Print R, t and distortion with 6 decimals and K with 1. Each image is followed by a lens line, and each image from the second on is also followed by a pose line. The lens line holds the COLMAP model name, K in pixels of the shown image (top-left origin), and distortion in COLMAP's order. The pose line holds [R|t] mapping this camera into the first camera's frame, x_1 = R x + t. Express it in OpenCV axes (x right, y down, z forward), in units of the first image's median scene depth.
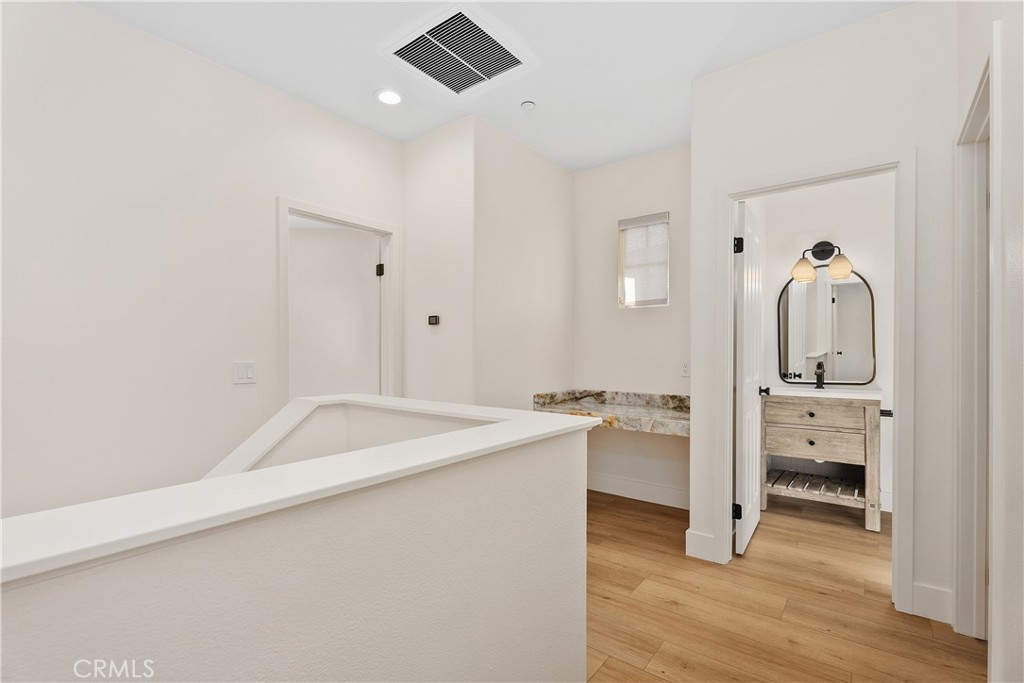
lens RADIAL K [[457.1, 0, 503.5], [0, 457.1, 350.0], [0, 0, 1]] dist [0.004716, -0.001028]
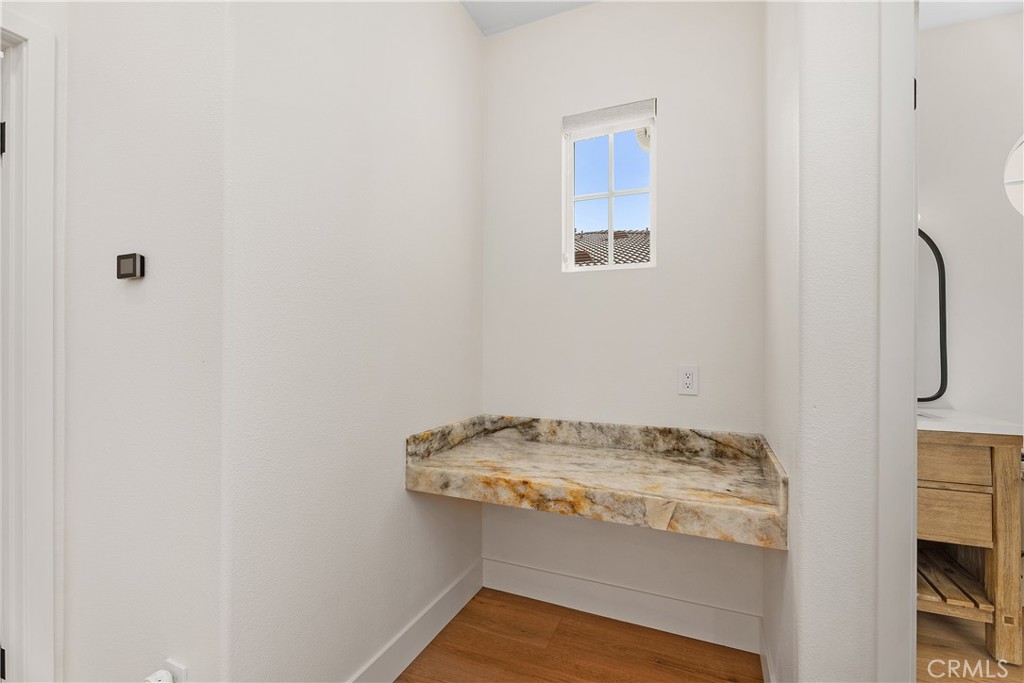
lens RADIAL K [[457.1, 0, 521.1], [0, 457.1, 346.0], [0, 0, 1]] dist [0.004716, -0.001028]
pose [[0.958864, 0.002642, 0.283854, 0.046758], [-0.003983, 0.999983, 0.004147, -0.002285], [-0.283838, -0.005107, 0.958859, 0.516521]]
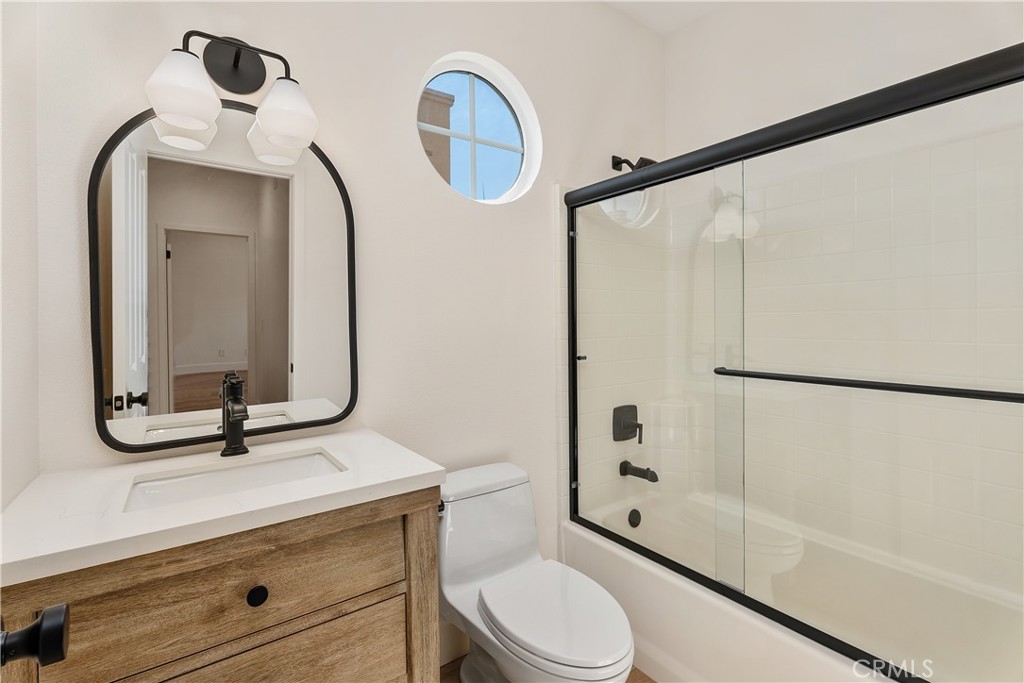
lens RADIAL K [[457.1, 0, 522.4], [0, 457.1, 326.7], [0, 0, 1]] dist [0.004716, -0.001028]
pose [[0.240450, -0.009020, 0.970620, 0.403640], [0.004772, 0.999956, 0.008110, -0.013711], [-0.970650, 0.002682, 0.240482, 0.699476]]
